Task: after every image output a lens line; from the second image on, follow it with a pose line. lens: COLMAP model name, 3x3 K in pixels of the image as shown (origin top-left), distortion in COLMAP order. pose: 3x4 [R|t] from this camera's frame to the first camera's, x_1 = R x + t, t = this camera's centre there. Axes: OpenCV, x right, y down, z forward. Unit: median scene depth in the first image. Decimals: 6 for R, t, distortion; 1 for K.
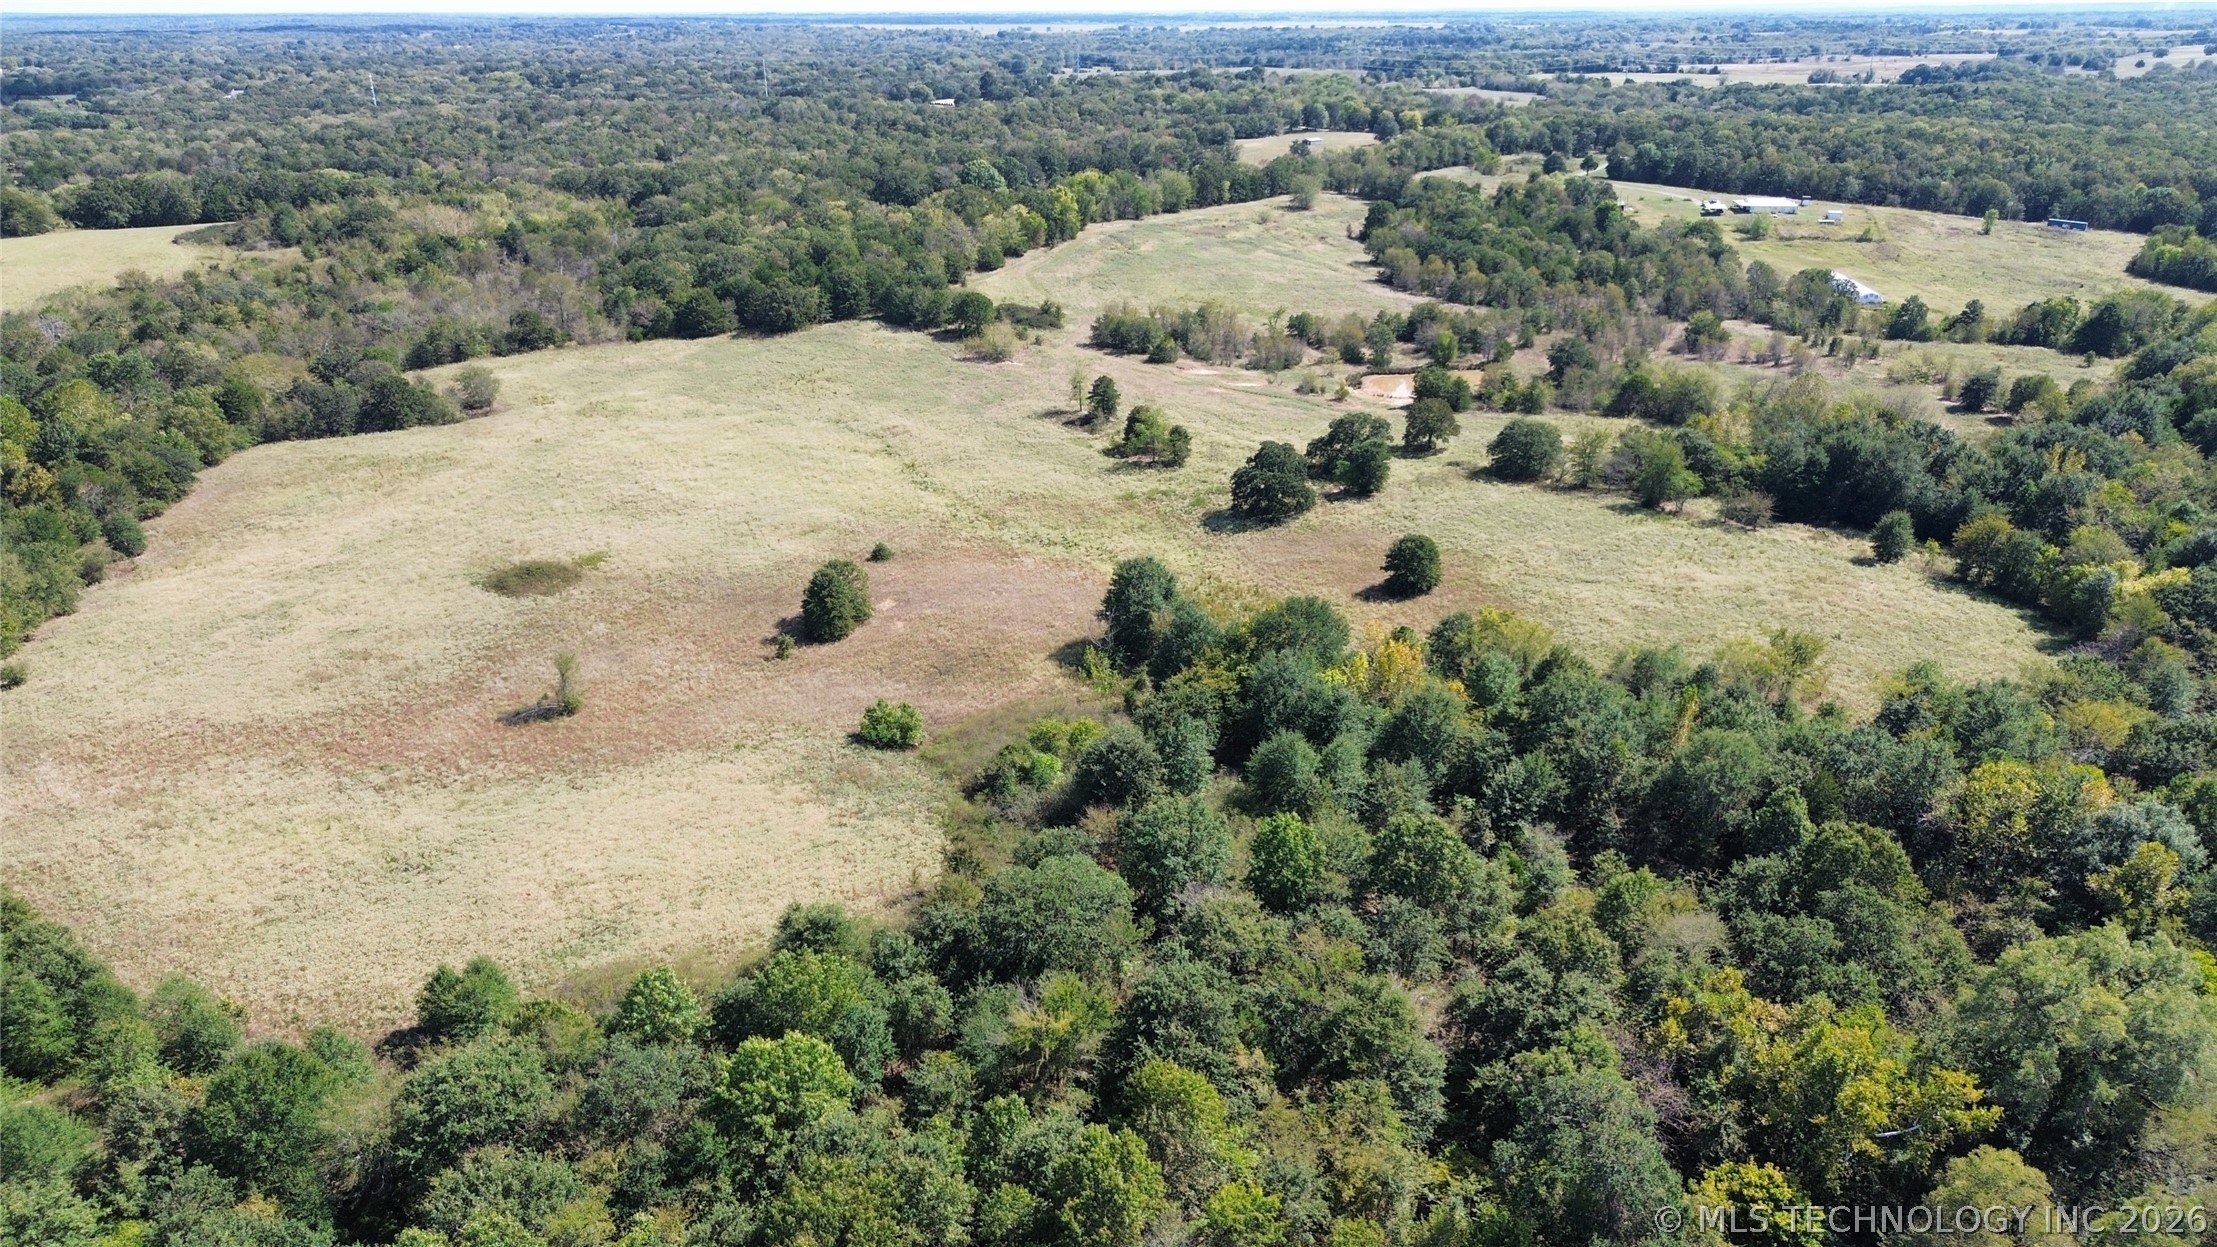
lens RADIAL K [[1576.0, 0, 1108.5], [0, 1576.0, 623.5], [0, 0, 1]] dist [0.057957, -0.054179]
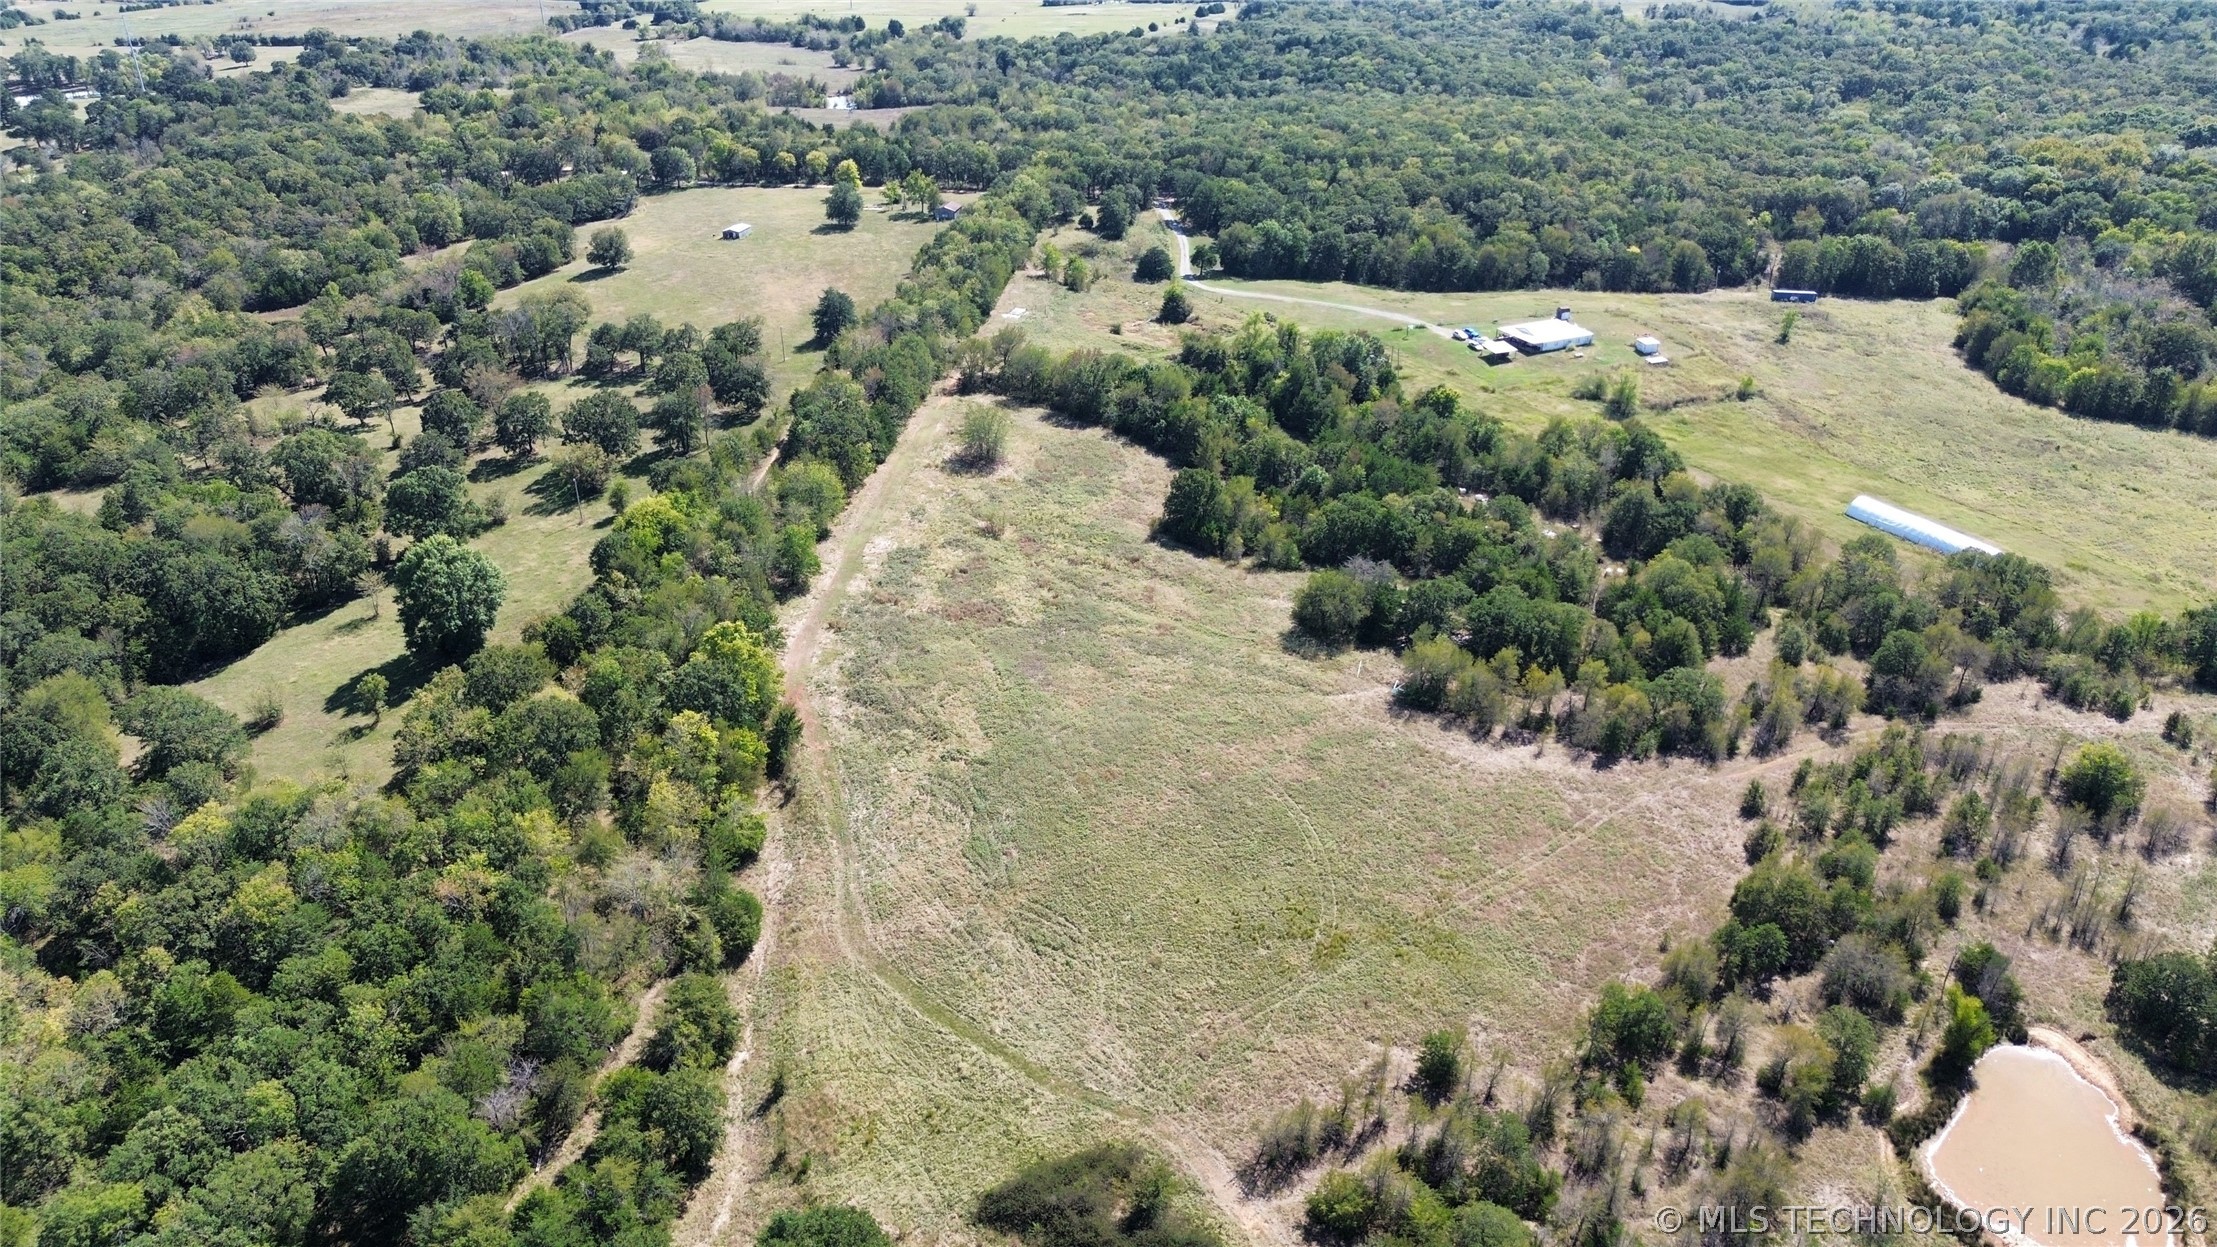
lens RADIAL K [[1576.0, 0, 1108.5], [0, 1576.0, 623.5], [0, 0, 1]] dist [0.057957, -0.054179]
pose [[0.834572, -0.251325, 0.490229, -0.189752], [0.209523, 0.967806, 0.139469, -0.368112], [-0.509499, -0.013683, 0.860363, 0.631083]]
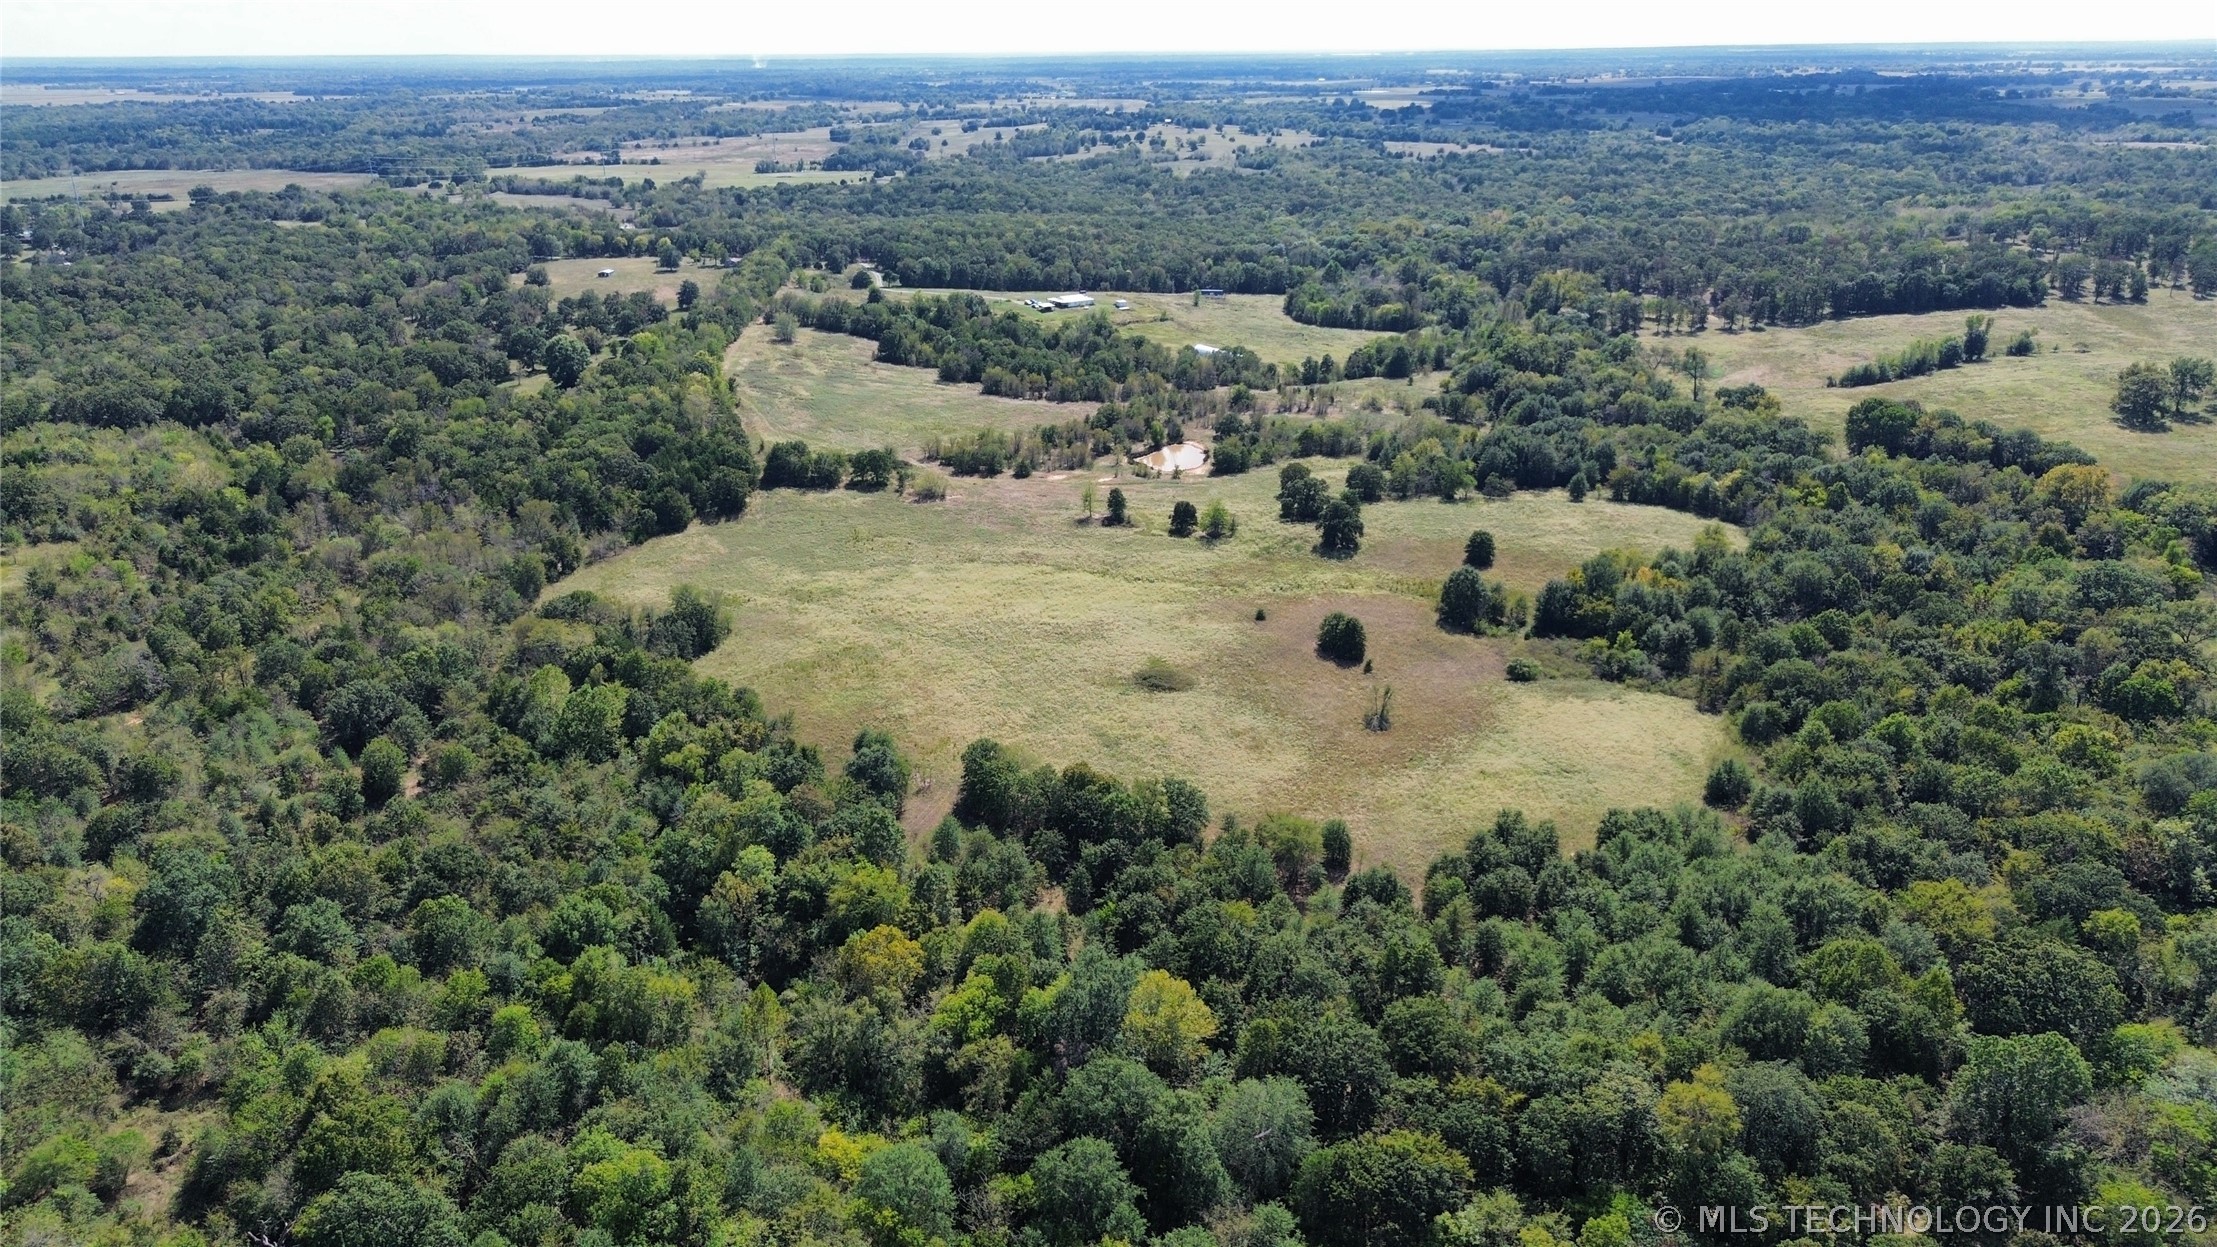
lens RADIAL K [[1576.0, 0, 1108.5], [0, 1576.0, 623.5], [0, 0, 1]] dist [0.057957, -0.054179]
pose [[0.711231, -0.241725, 0.660091, -0.731004], [0.259425, 0.962991, 0.073123, -0.108110], [-0.653337, 0.119237, 0.747618, -0.036672]]
